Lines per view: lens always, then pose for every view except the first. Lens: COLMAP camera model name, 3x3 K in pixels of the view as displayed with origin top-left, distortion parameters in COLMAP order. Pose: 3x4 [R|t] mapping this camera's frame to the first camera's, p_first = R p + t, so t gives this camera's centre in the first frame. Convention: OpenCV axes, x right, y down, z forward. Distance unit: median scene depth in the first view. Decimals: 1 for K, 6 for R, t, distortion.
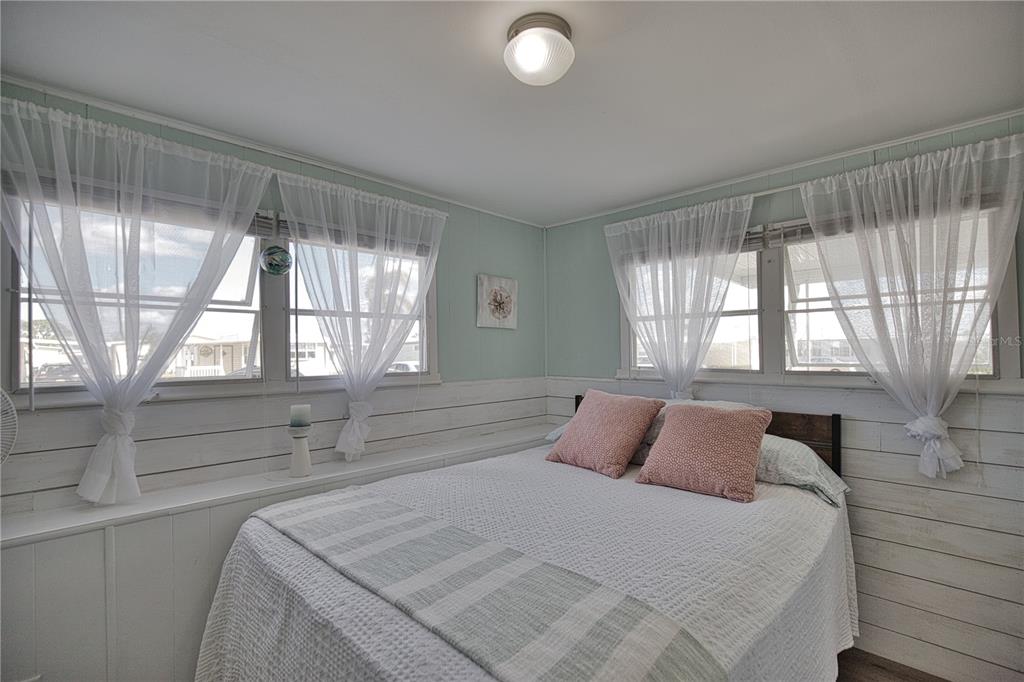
lens RADIAL K [[466.8, 0, 518.9], [0, 466.8, 347.8], [0, 0, 1]] dist [-0.030411, 0.007159]
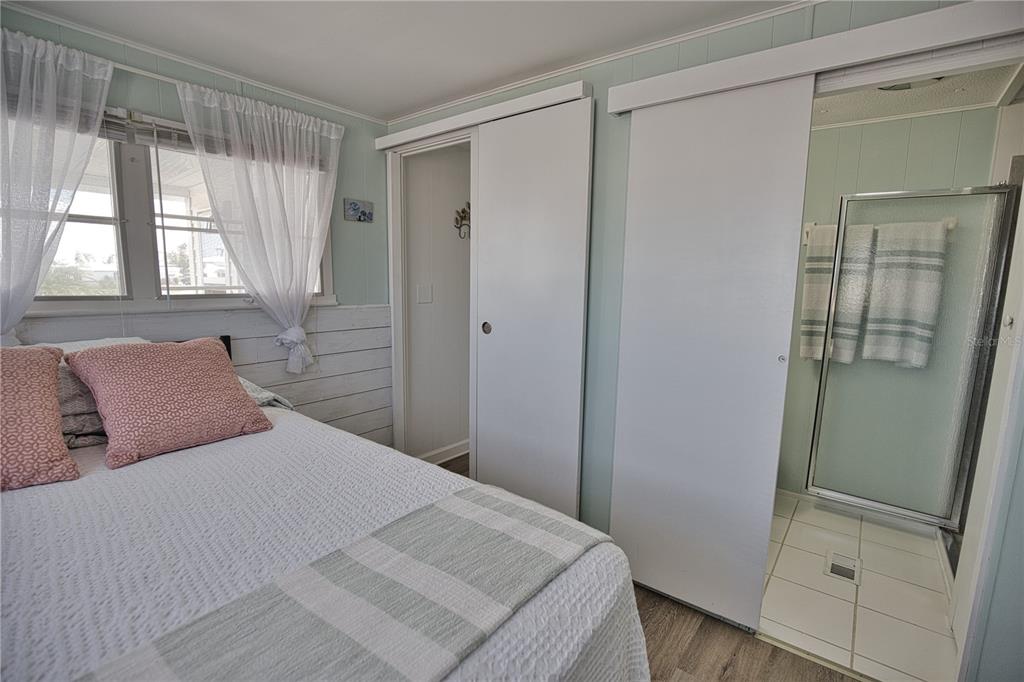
lens RADIAL K [[471.1, 0, 514.5], [0, 471.1, 346.9], [0, 0, 1]] dist [-0.025537, 0.000752]
pose [[-0.108578, -0.136953, 0.984609, -0.419996], [-0.024459, 0.990533, 0.135080, 0.012897], [-0.993787, -0.009416, -0.110900, 0.486496]]
